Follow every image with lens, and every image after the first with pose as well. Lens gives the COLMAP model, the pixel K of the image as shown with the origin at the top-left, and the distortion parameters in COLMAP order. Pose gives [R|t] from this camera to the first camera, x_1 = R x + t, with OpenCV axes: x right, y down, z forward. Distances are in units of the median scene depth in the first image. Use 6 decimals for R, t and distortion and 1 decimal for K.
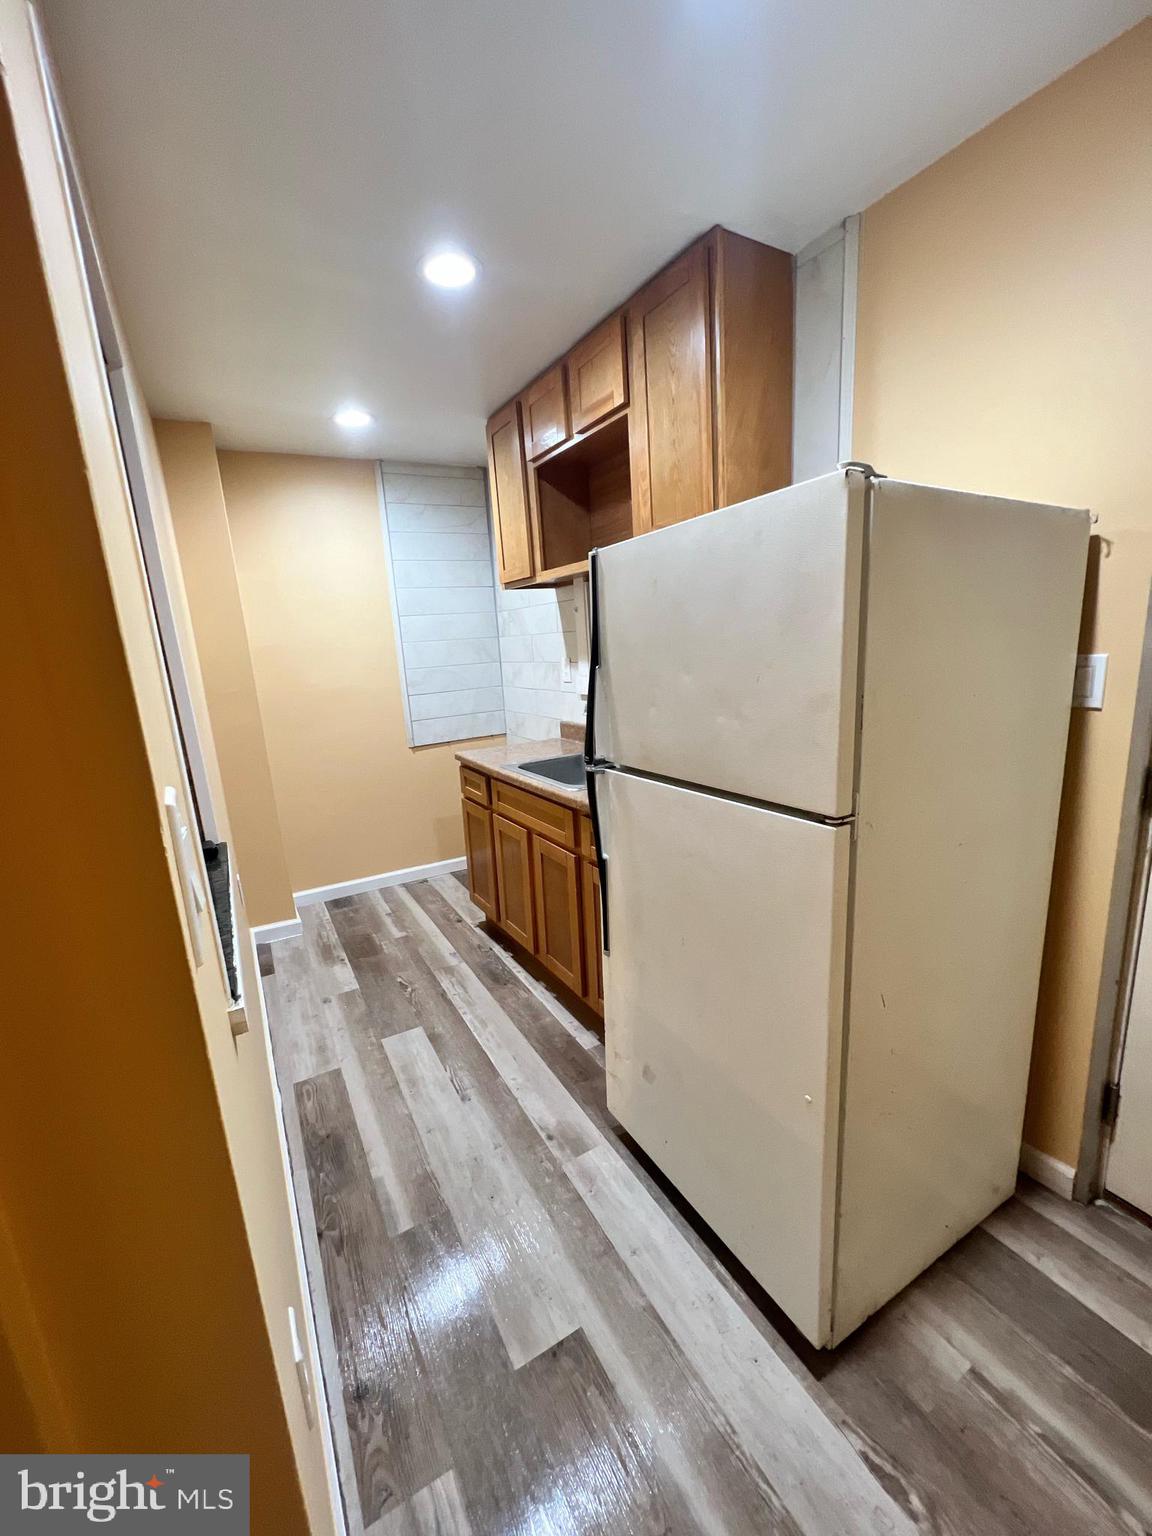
lens RADIAL K [[612.9, 0, 574.5], [0, 612.9, 767.5], [0, 0, 1]] dist [-0.002380, 0.000223]
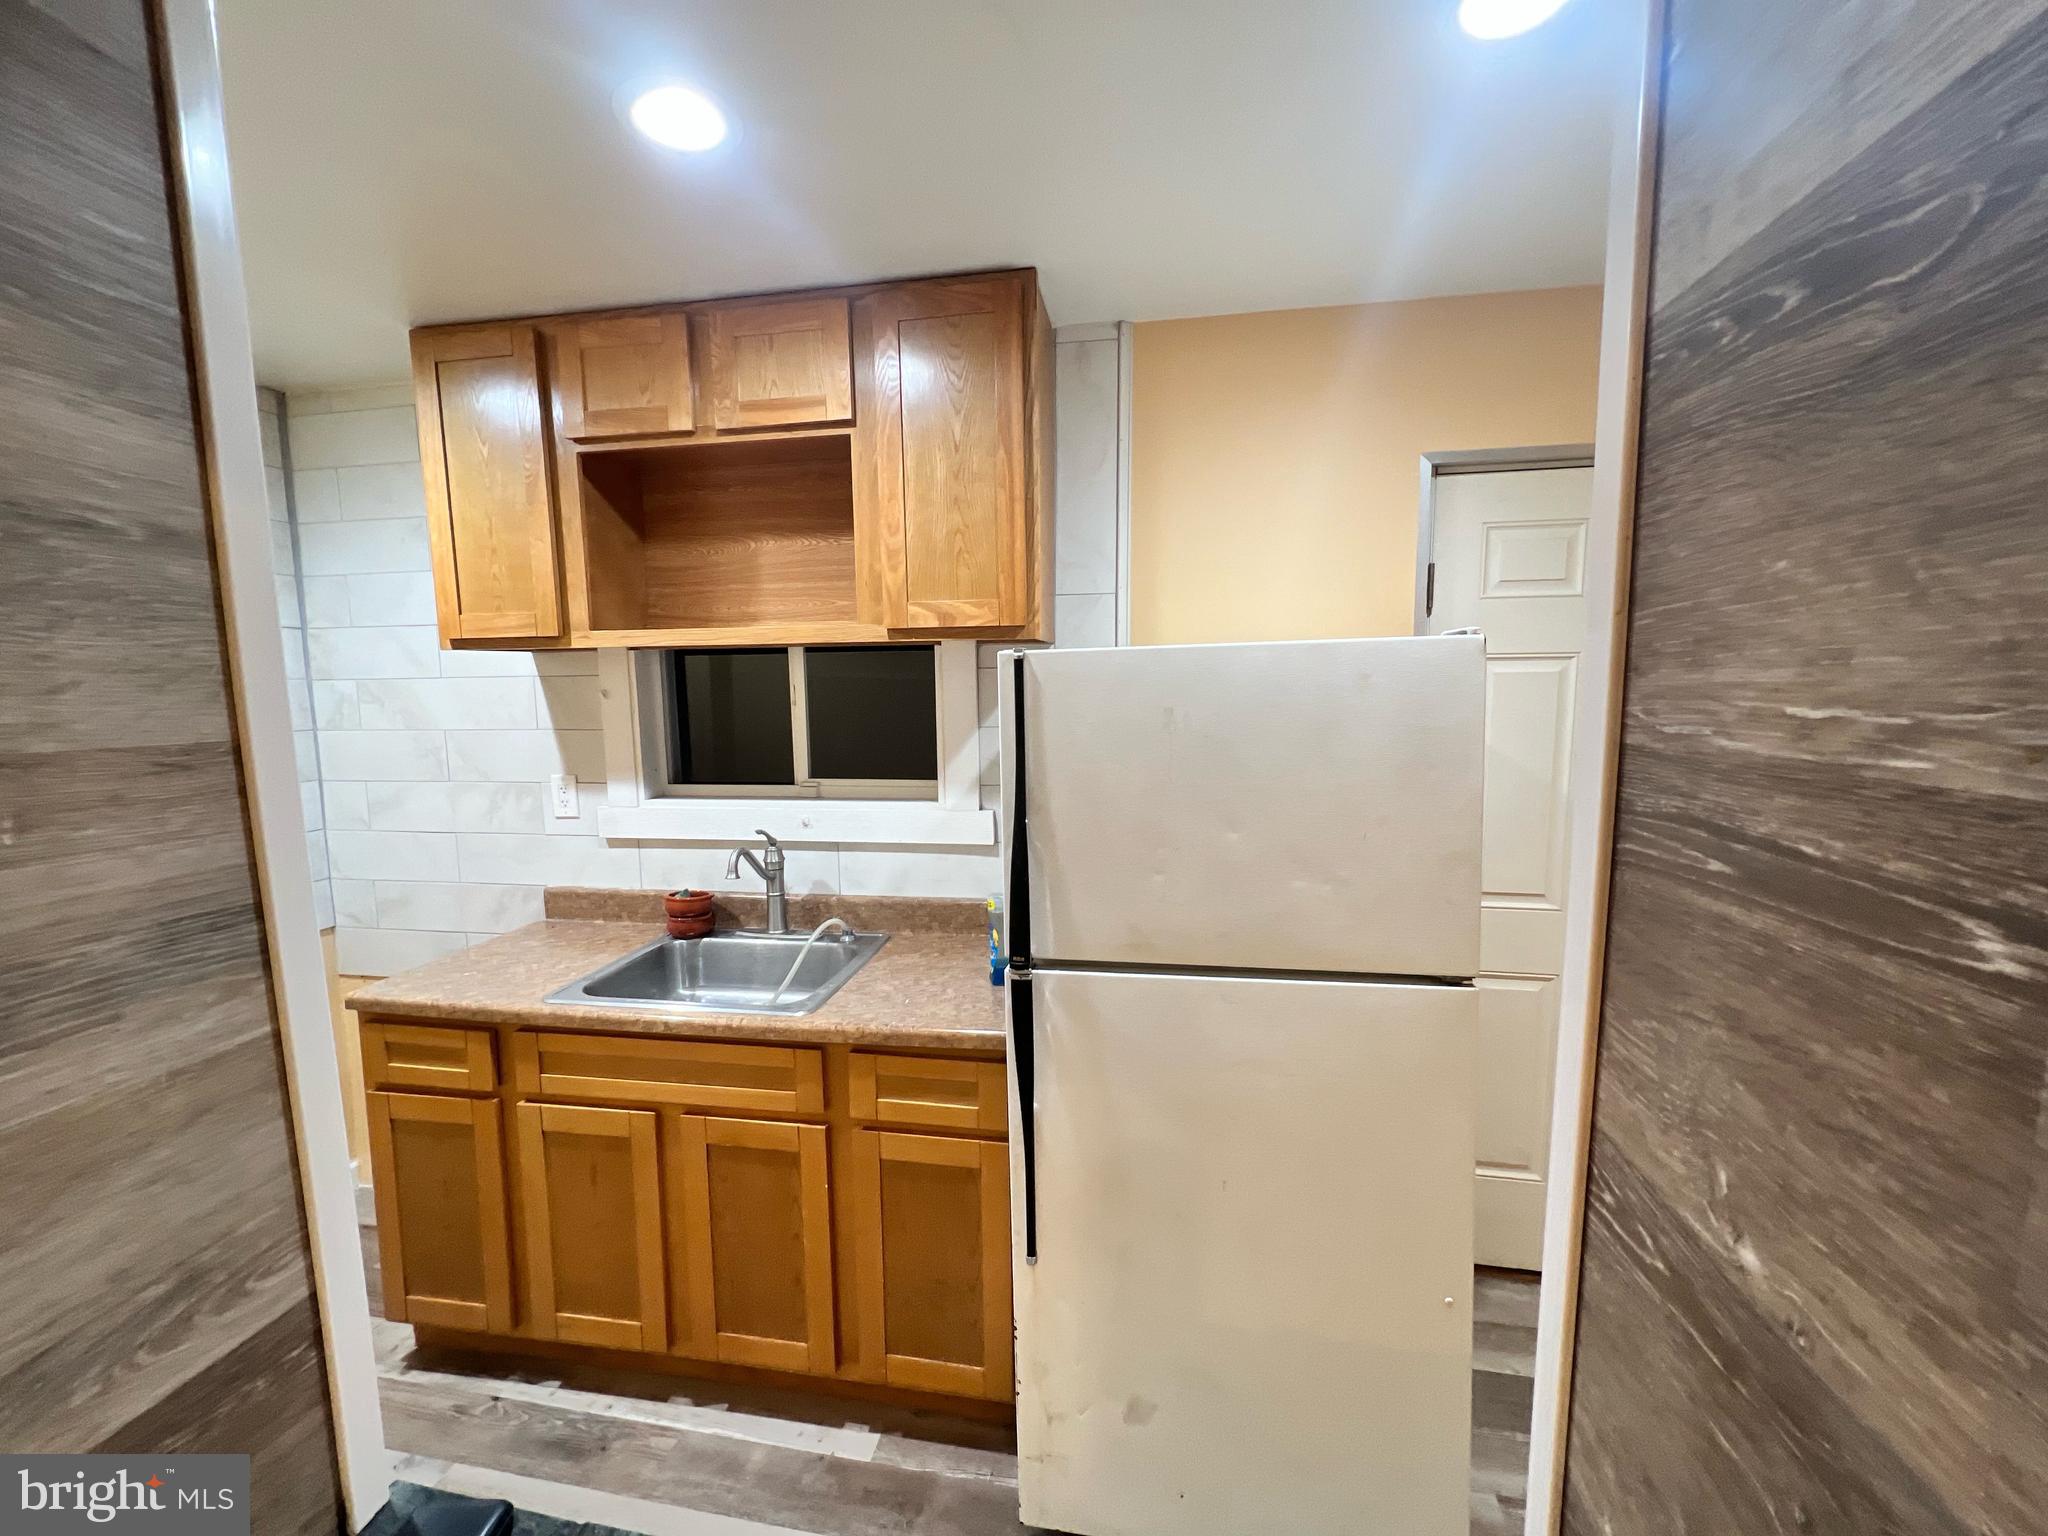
lens RADIAL K [[817.3, 0, 1013.8], [0, 817.3, 767.8], [0, 0, 1]] dist [-0.002380, 0.000223]
pose [[0.643940, -0.030285, 0.764476, -0.601219], [0.132556, 0.988521, -0.072495, -0.145733], [-0.753505, 0.148019, 0.640563, 0.401088]]
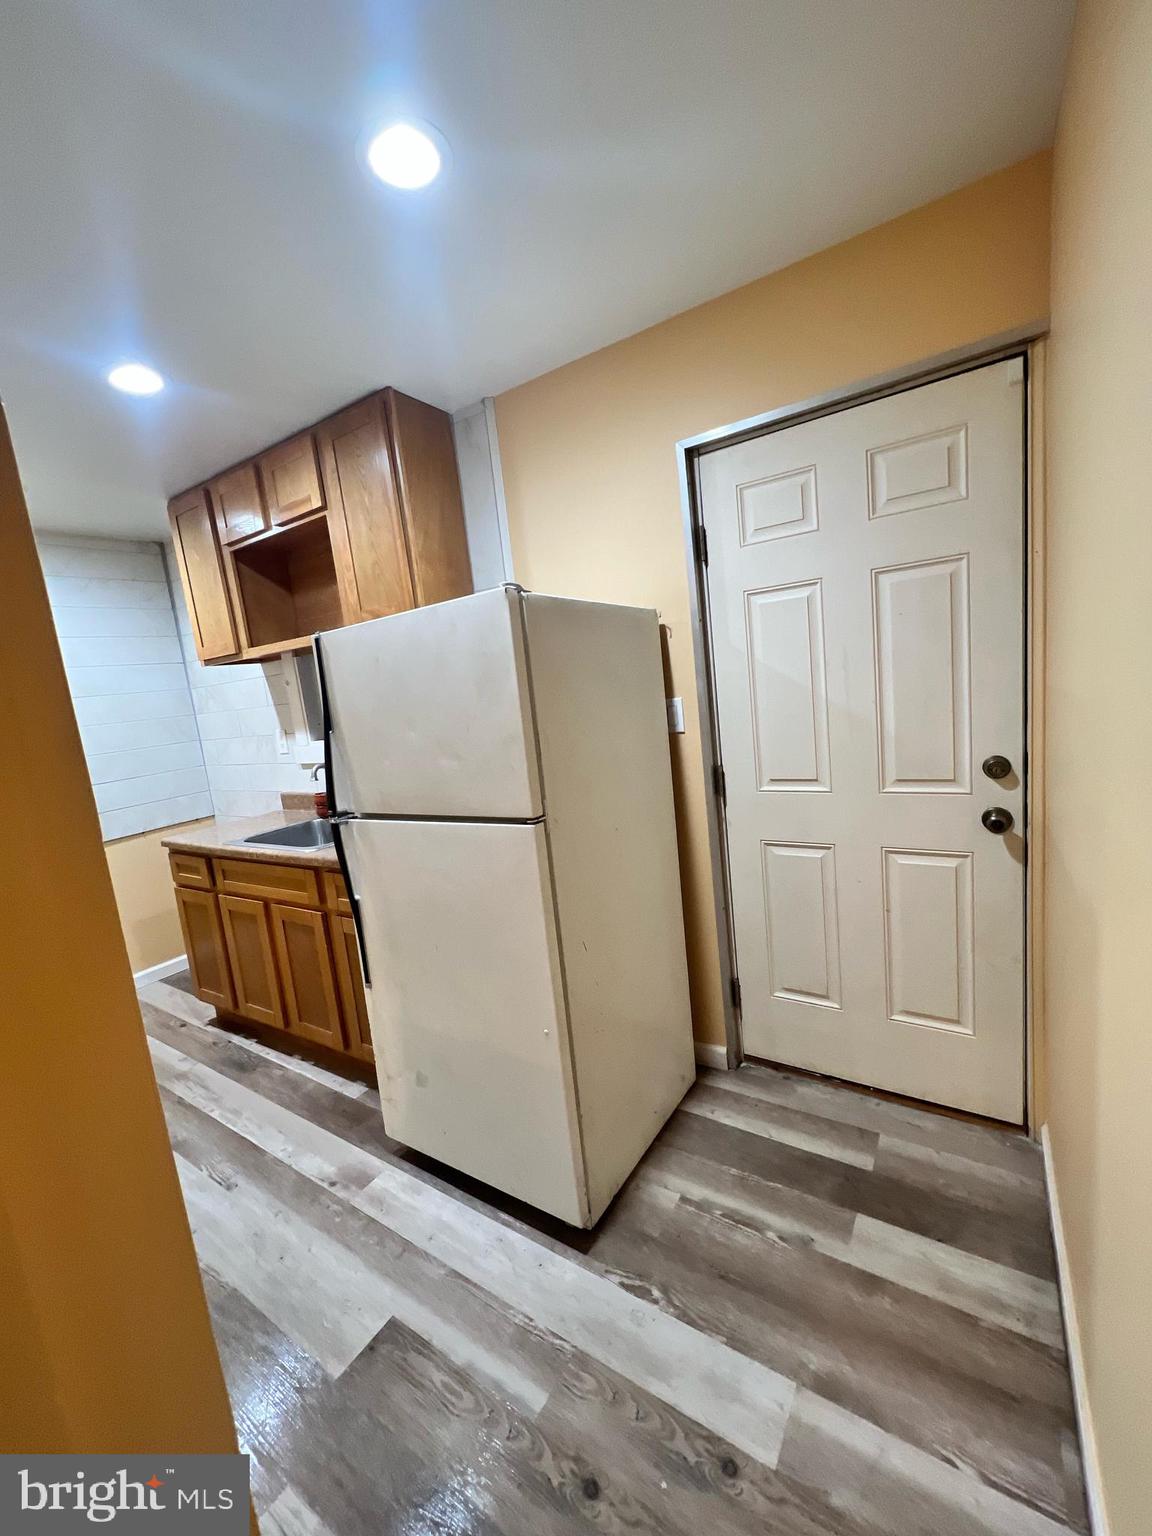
lens RADIAL K [[612.9, 0, 578.7], [0, 612.9, 767.6], [0, 0, 1]] dist [-0.002380, 0.000223]
pose [[0.889082, -0.102942, 0.446023, -0.063673], [0.148438, 0.986568, -0.068189, 0.045815], [-0.433013, 0.126833, 0.892420, -0.204726]]
